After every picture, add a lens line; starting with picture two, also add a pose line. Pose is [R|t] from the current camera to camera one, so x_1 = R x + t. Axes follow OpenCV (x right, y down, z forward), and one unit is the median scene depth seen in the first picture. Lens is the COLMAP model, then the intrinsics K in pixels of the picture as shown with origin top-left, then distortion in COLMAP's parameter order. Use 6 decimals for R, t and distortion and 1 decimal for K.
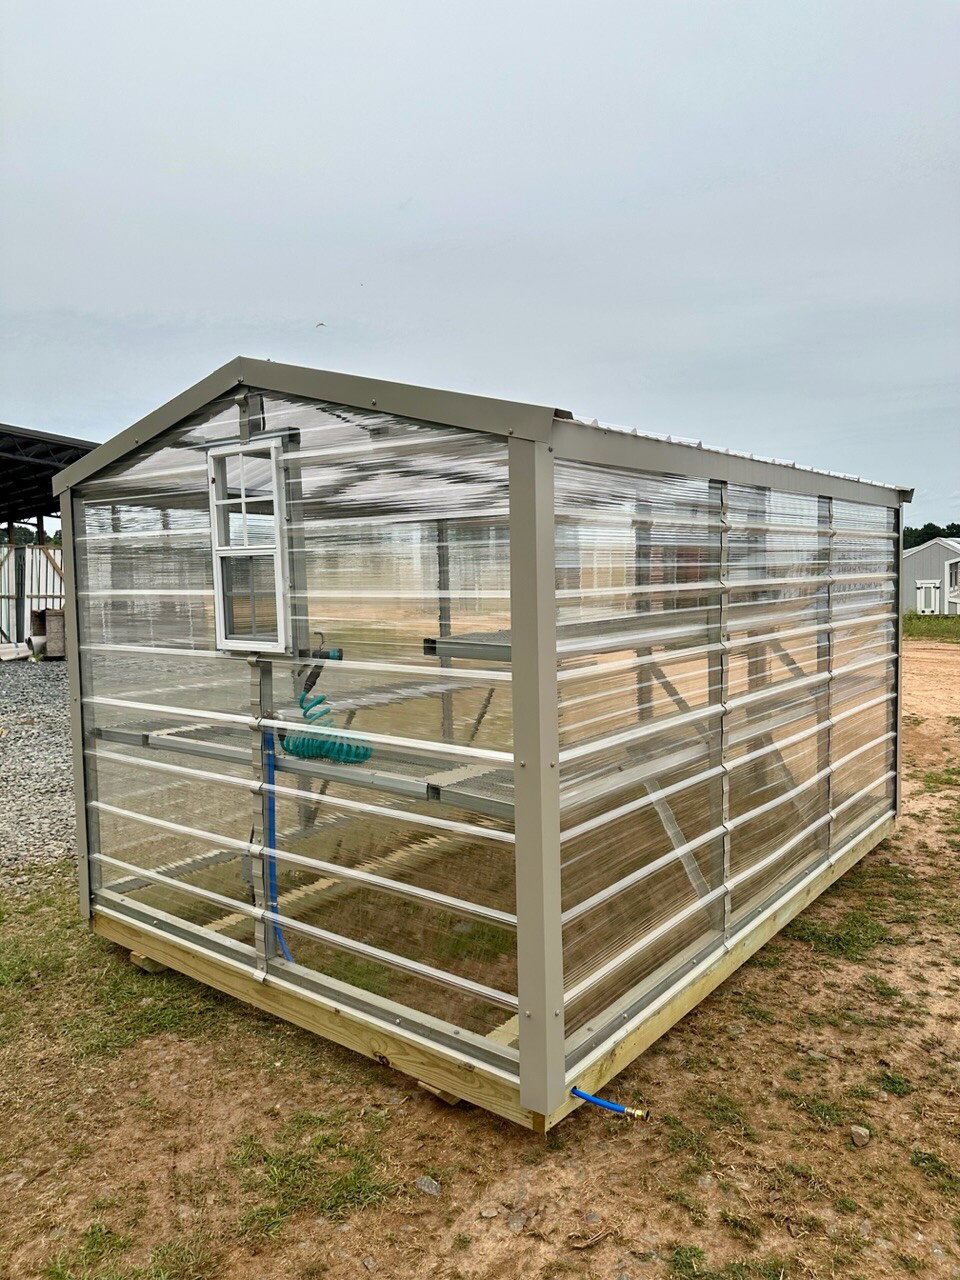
lens RADIAL K [[921.8, 0, 478.5], [0, 921.8, 634.3], [0, 0, 1]] dist [-0.005905, -0.005124]
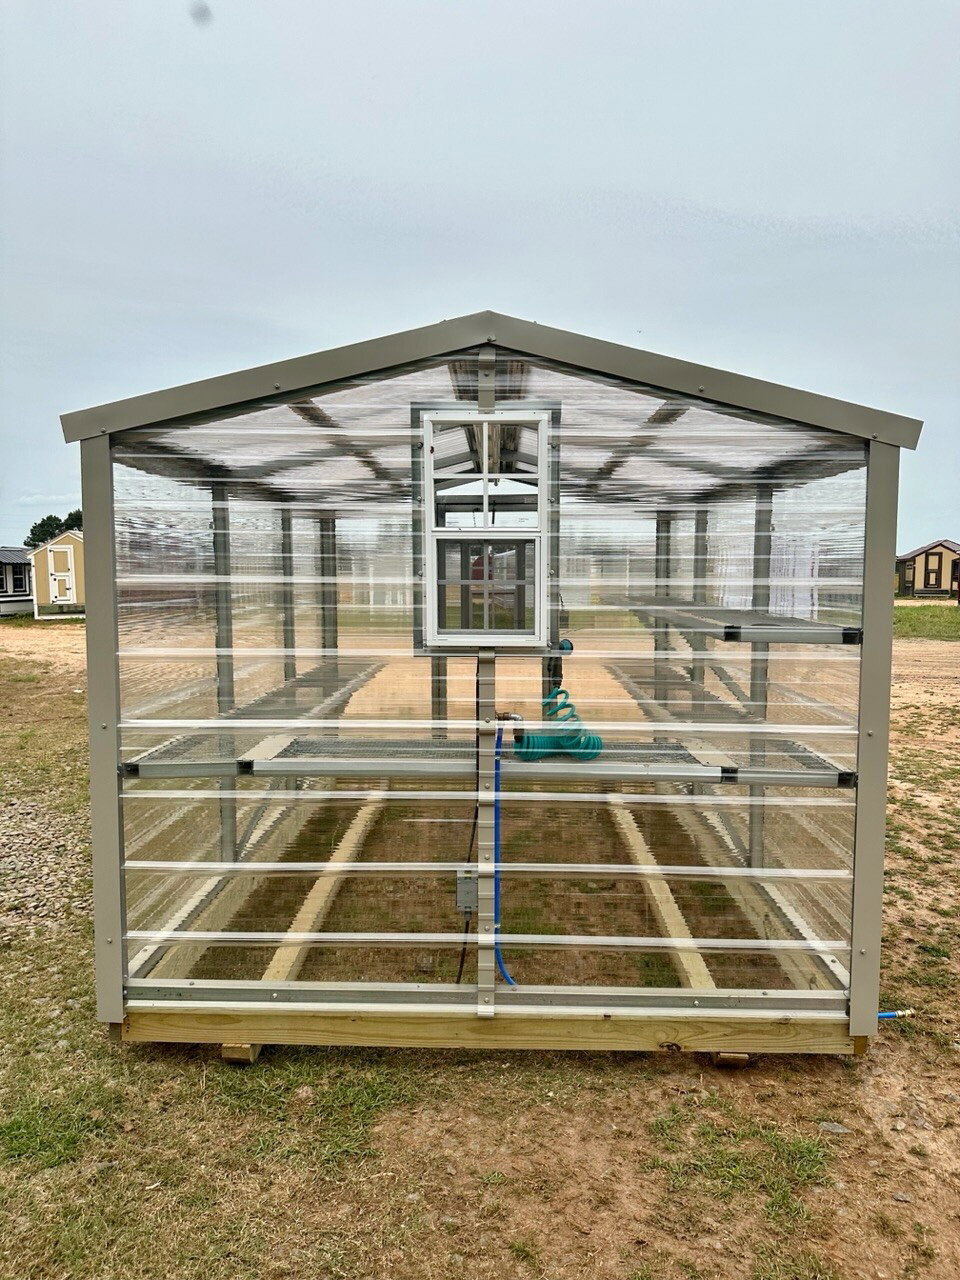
lens RADIAL K [[921.8, 0, 477.9], [0, 921.8, 640.6], [0, 0, 1]] dist [-0.005905, -0.005124]
pose [[0.799591, -0.031069, 0.599740, -0.785425], [0.029229, 0.999491, 0.012809, 0.001532], [-0.599833, 0.007288, 0.800092, 0.296412]]
